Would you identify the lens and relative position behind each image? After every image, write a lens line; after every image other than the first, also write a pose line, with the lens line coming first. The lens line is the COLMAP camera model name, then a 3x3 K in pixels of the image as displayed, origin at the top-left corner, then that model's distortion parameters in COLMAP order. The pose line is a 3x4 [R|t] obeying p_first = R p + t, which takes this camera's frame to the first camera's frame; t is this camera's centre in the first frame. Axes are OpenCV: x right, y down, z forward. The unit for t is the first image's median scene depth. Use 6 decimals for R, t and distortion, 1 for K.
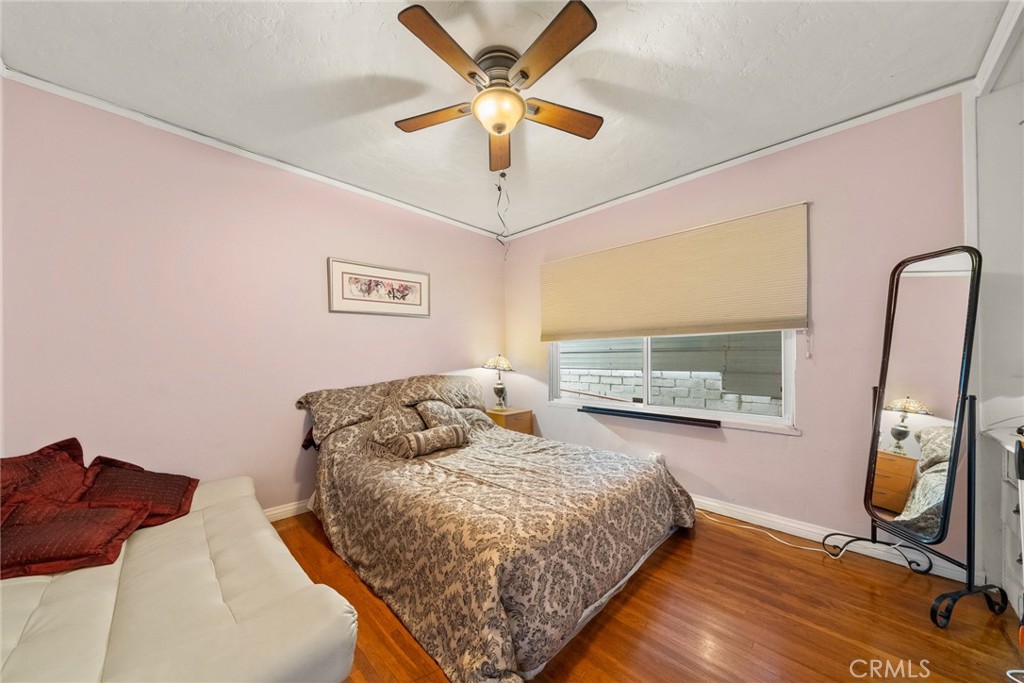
lens RADIAL K [[349.7, 0, 509.3], [0, 349.7, 348.7], [0, 0, 1]] dist [-0.000645, -0.000004]
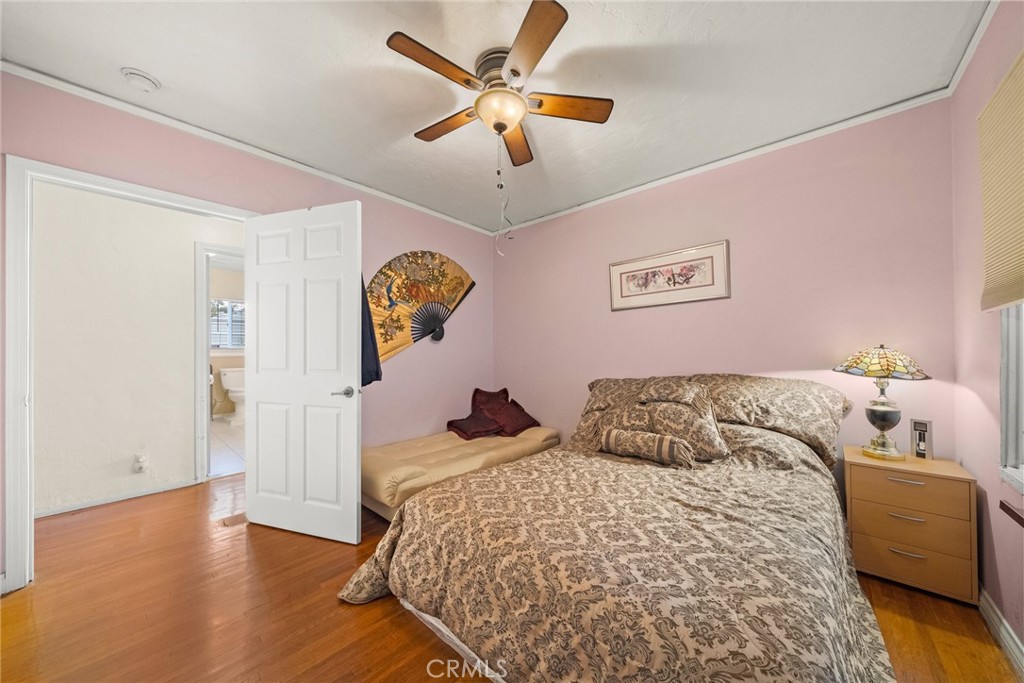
lens RADIAL K [[349.7, 0, 509.3], [0, 349.7, 348.7], [0, 0, 1]] dist [-0.000645, -0.000004]
pose [[0.049870, -0.005501, -0.998741, 0.566991], [0.027669, 0.999609, -0.004124, 0.011508], [0.998372, -0.027429, 0.050002, 0.556438]]
